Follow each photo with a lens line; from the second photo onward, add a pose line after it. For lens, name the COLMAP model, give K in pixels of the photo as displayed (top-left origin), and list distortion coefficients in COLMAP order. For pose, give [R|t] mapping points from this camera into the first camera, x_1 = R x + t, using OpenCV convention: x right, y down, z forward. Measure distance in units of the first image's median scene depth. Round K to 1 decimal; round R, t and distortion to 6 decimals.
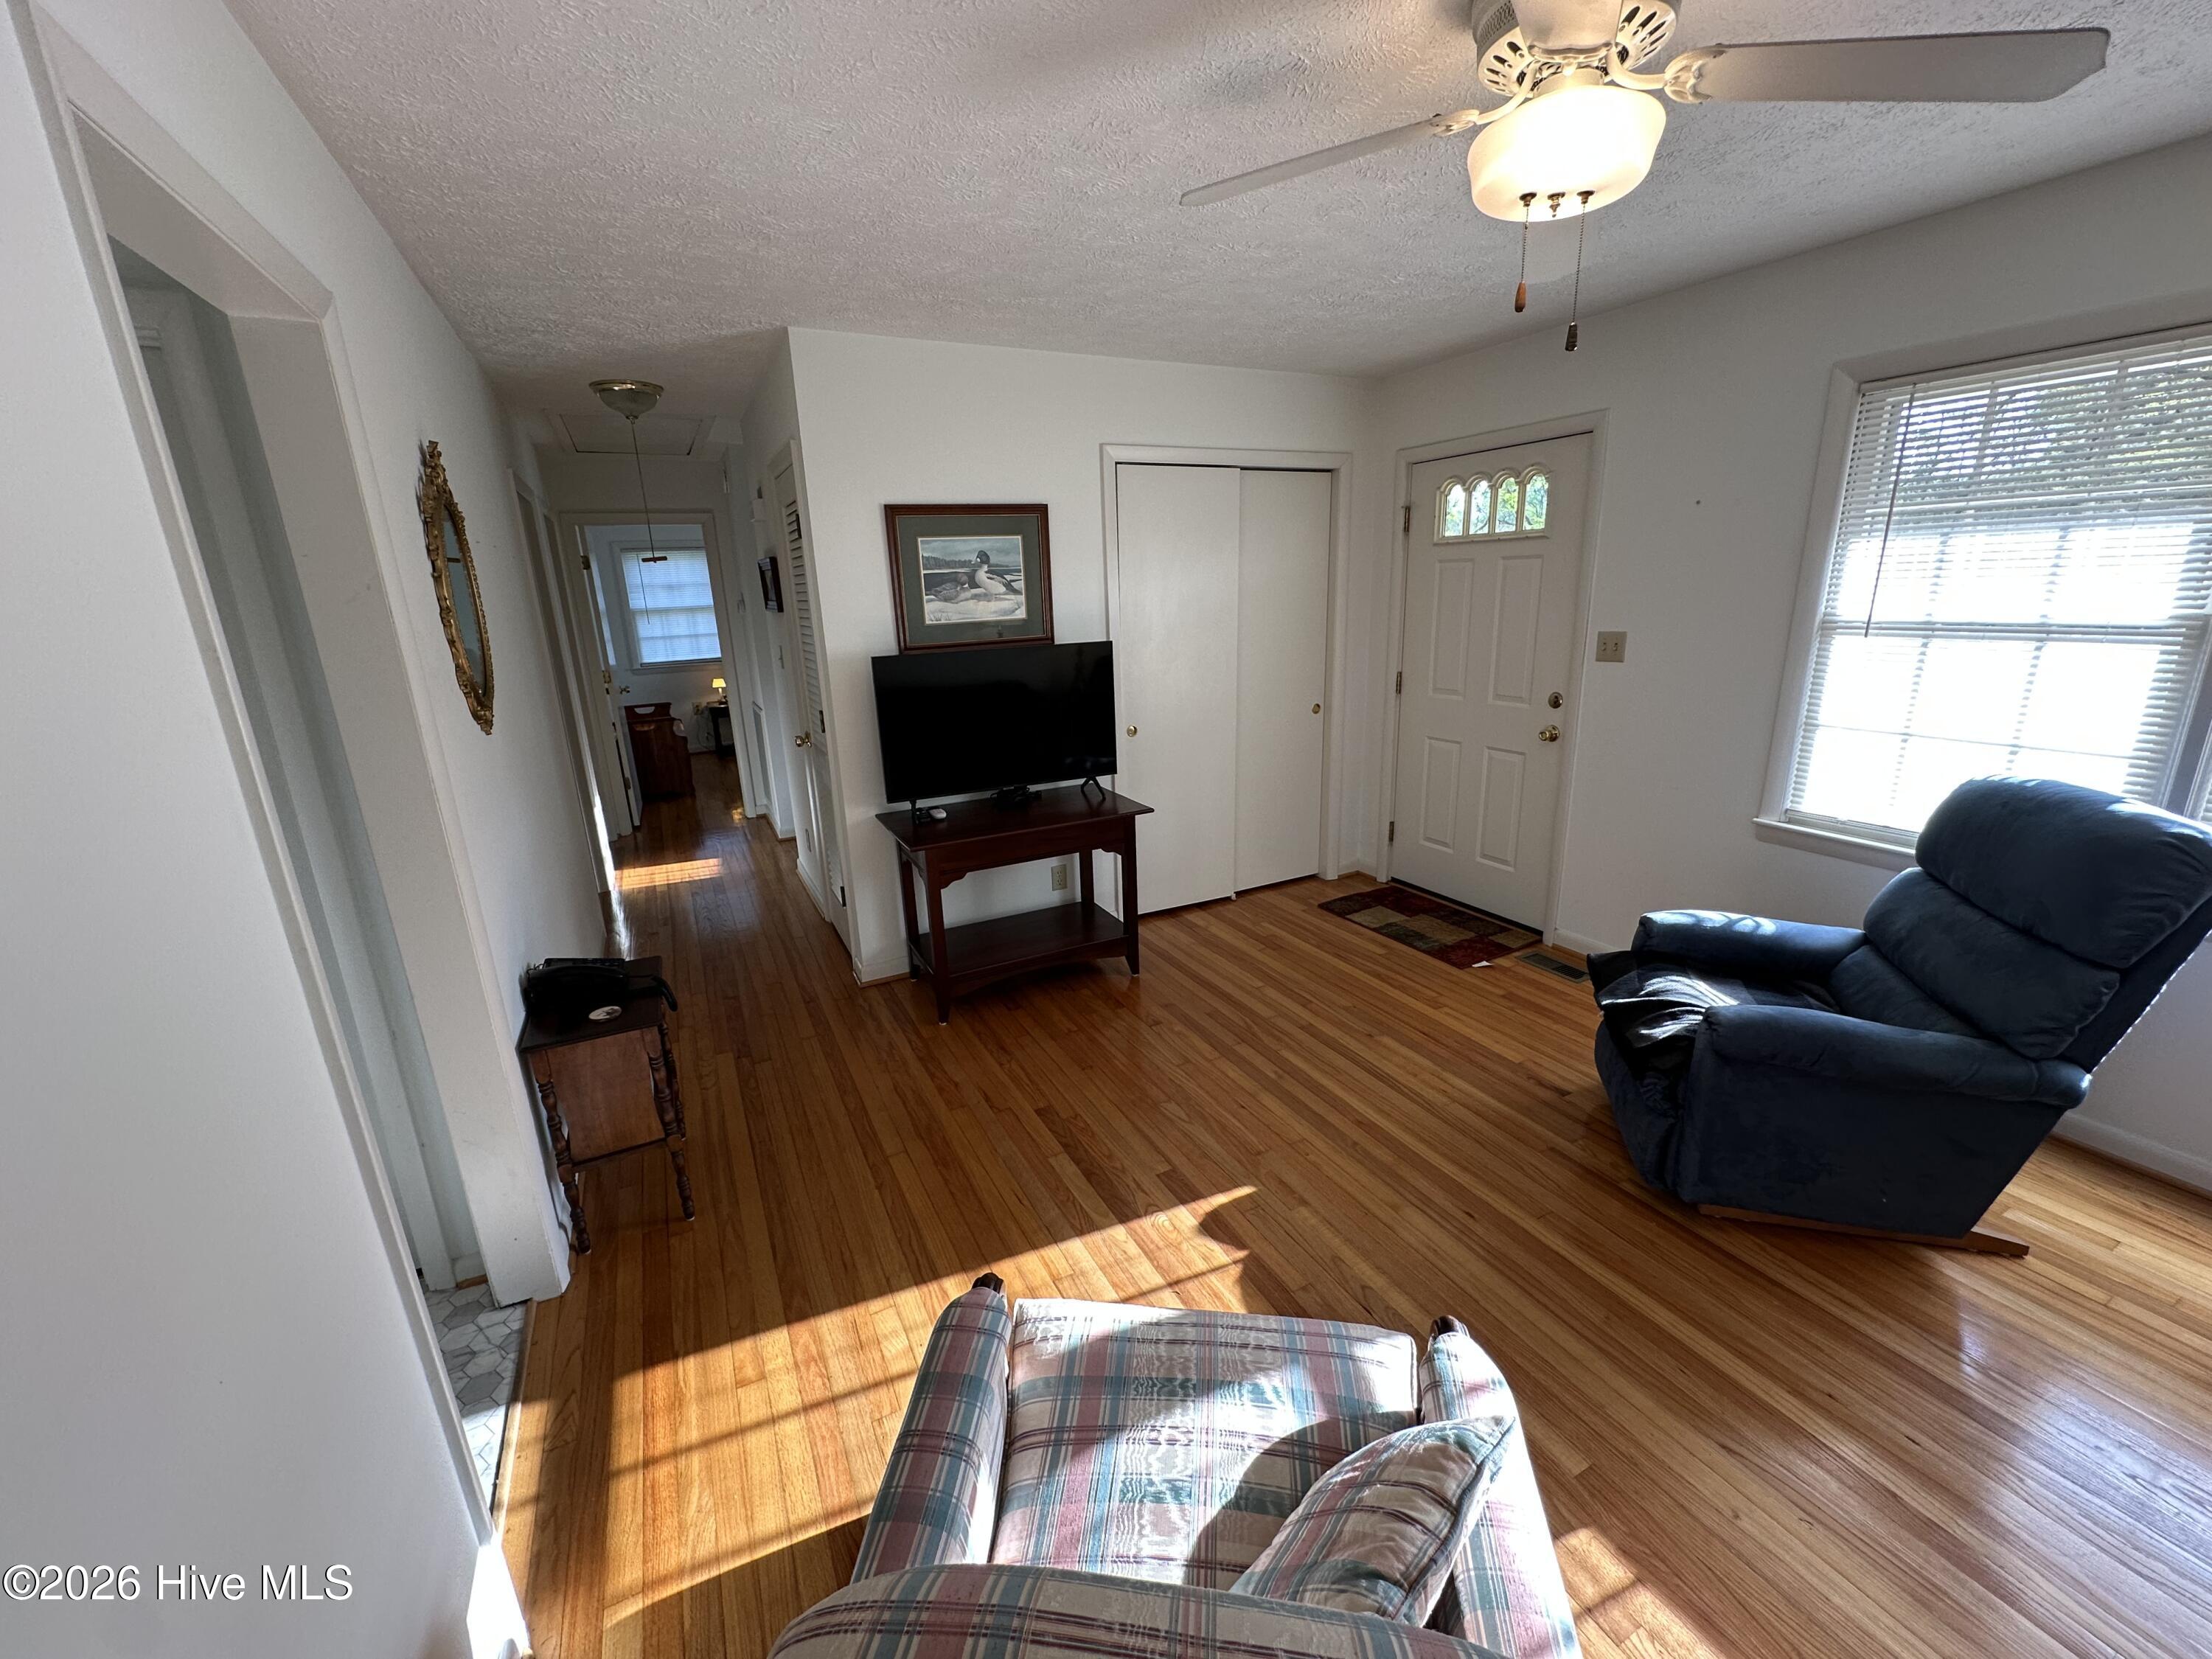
lens RADIAL K [[889.1, 0, 1106.0], [0, 889.1, 829.5], [0, 0, 1]] dist [0.000103, -0.000095]
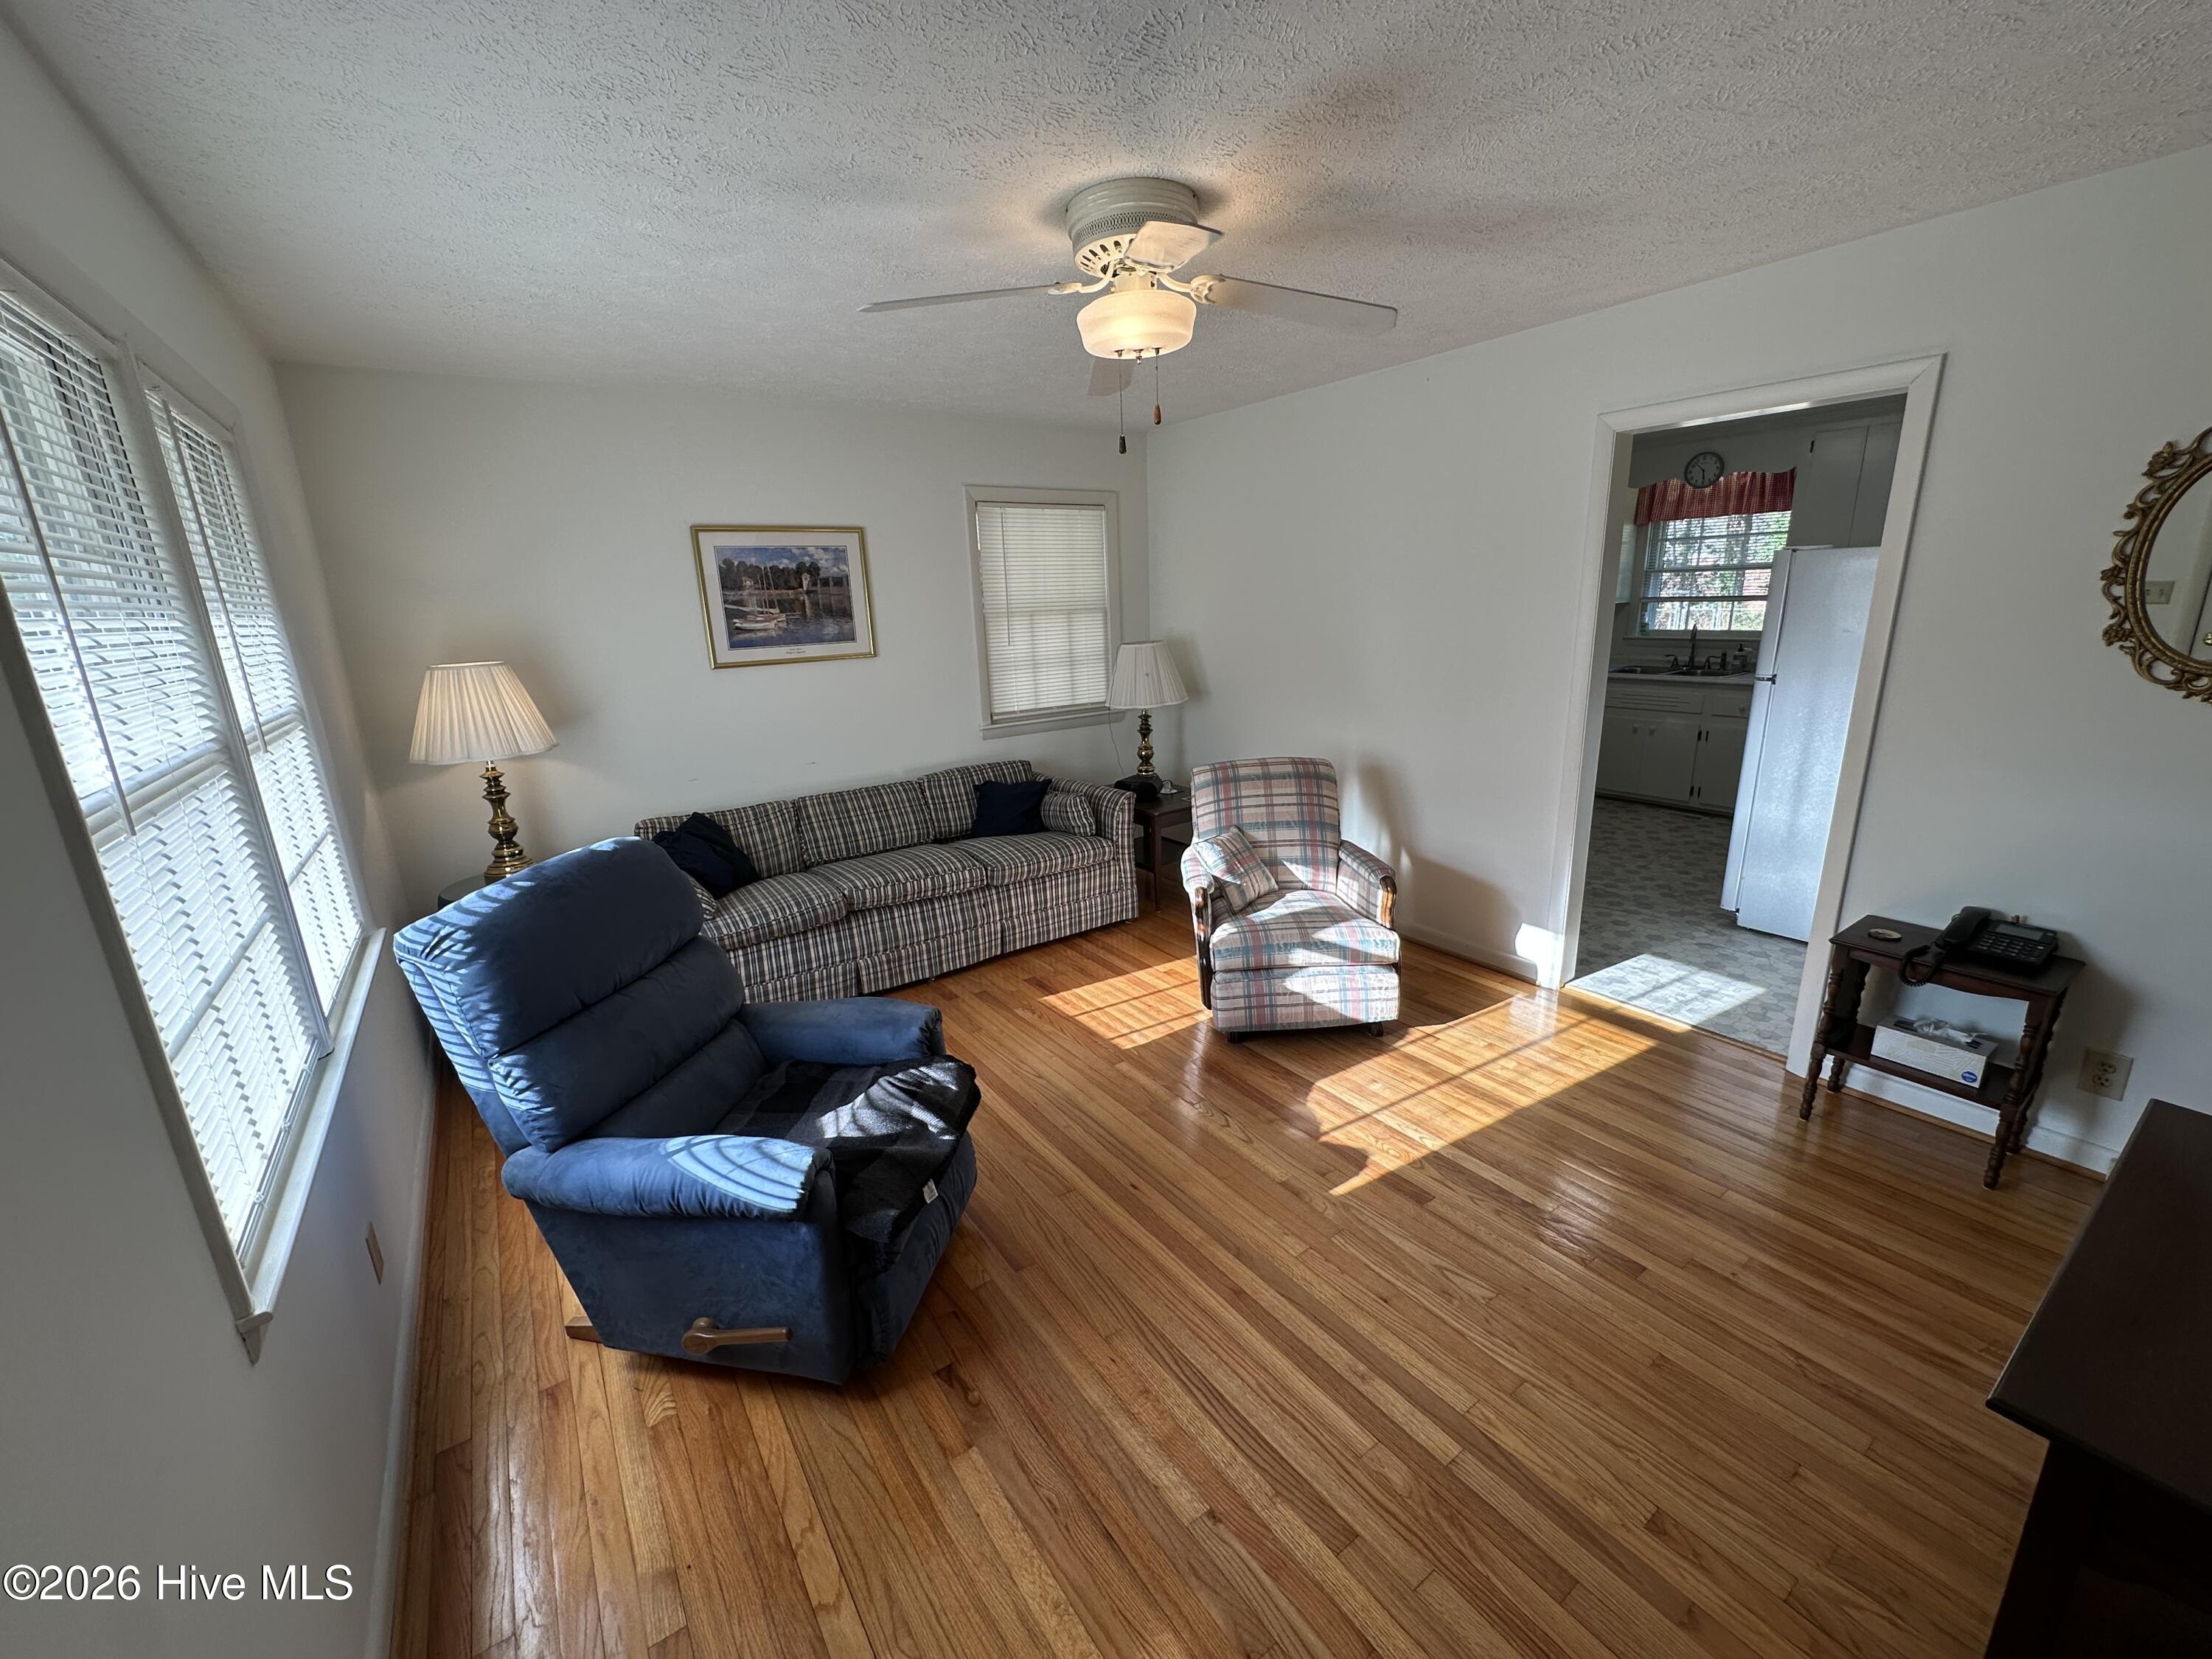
lens RADIAL K [[889.1, 0, 1106.0], [0, 889.1, 829.5], [0, 0, 1]] dist [0.000103, -0.000095]
pose [[-0.987533, 0.104234, -0.117957, 0.542530], [0.029843, 0.859733, 0.509872, -0.518518], [0.154558, 0.499995, -0.852125, 1.761151]]
